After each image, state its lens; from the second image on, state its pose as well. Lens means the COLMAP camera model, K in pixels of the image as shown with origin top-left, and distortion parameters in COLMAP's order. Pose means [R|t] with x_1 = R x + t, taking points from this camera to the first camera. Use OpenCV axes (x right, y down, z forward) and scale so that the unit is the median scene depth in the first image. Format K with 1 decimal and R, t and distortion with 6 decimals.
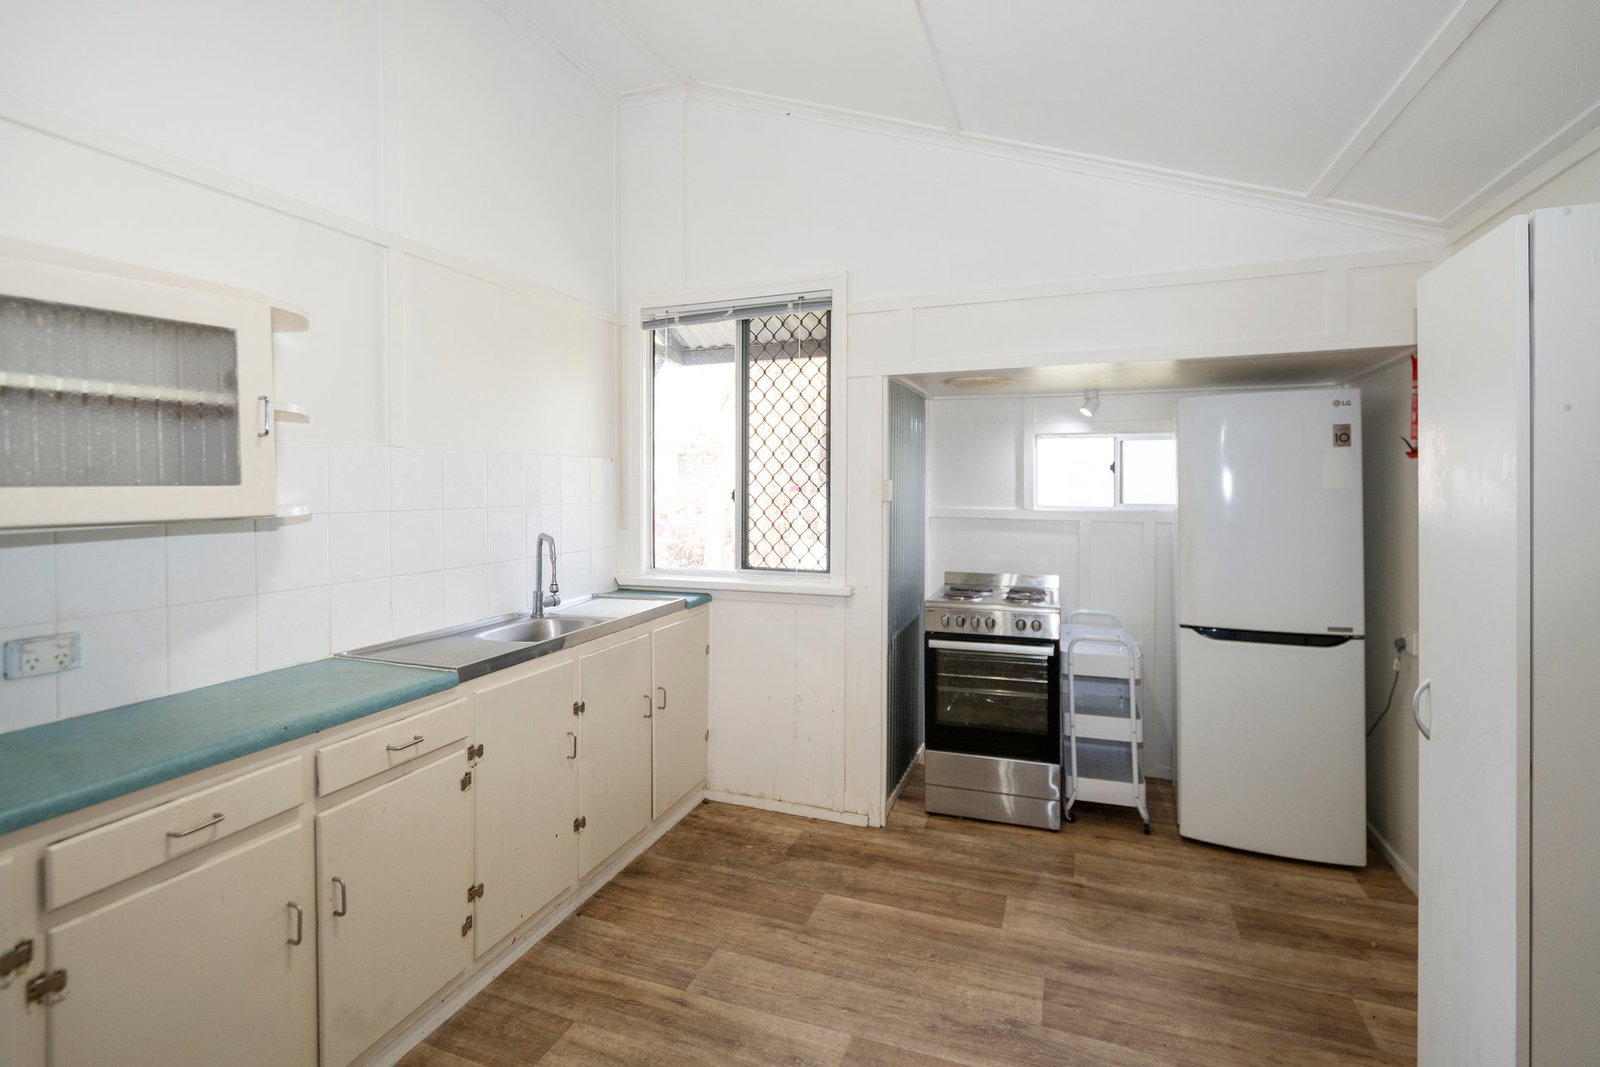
lens RADIAL K [[711.3, 0, 805.2], [0, 711.3, 483.2], [0, 0, 1]] dist [-0.000112, 0.000784]
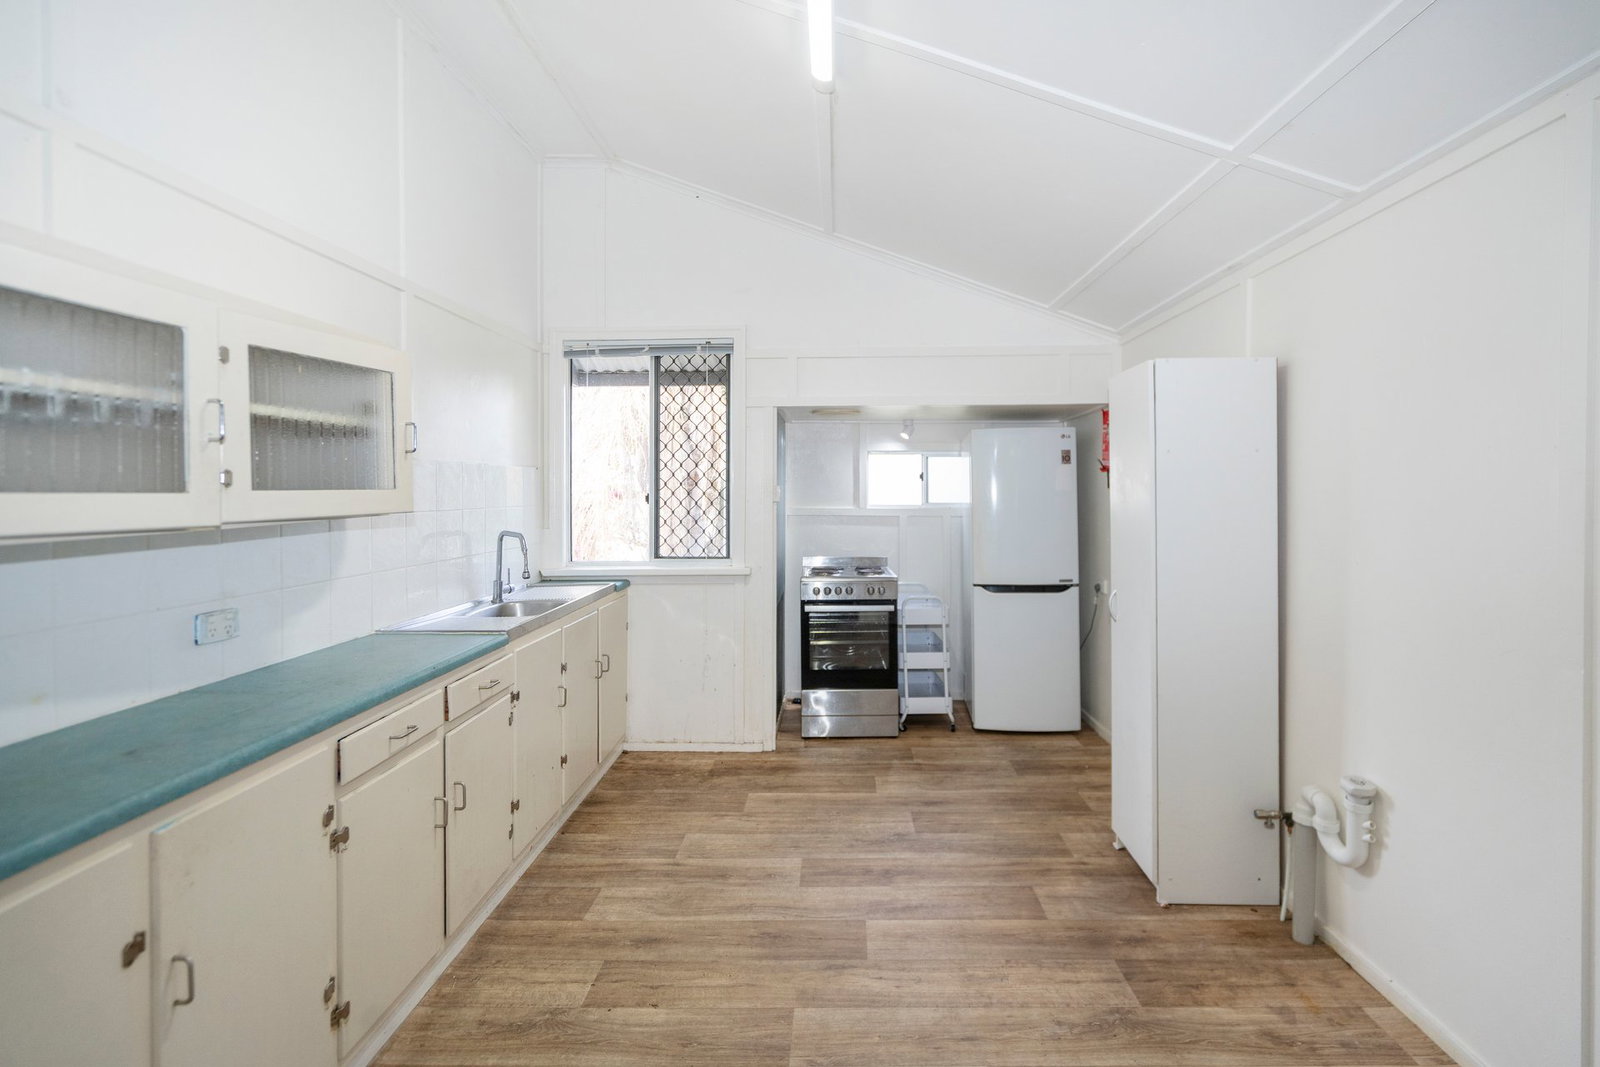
lens RADIAL K [[711.3, 0, 805.2], [0, 711.3, 483.2], [0, 0, 1]] dist [-0.000112, 0.000784]
pose [[0.948224, -0.000045, 0.317601, -0.274568], [0.003073, 0.999954, -0.009032, 0.003055], [-0.317586, 0.009540, 0.948181, -0.288772]]
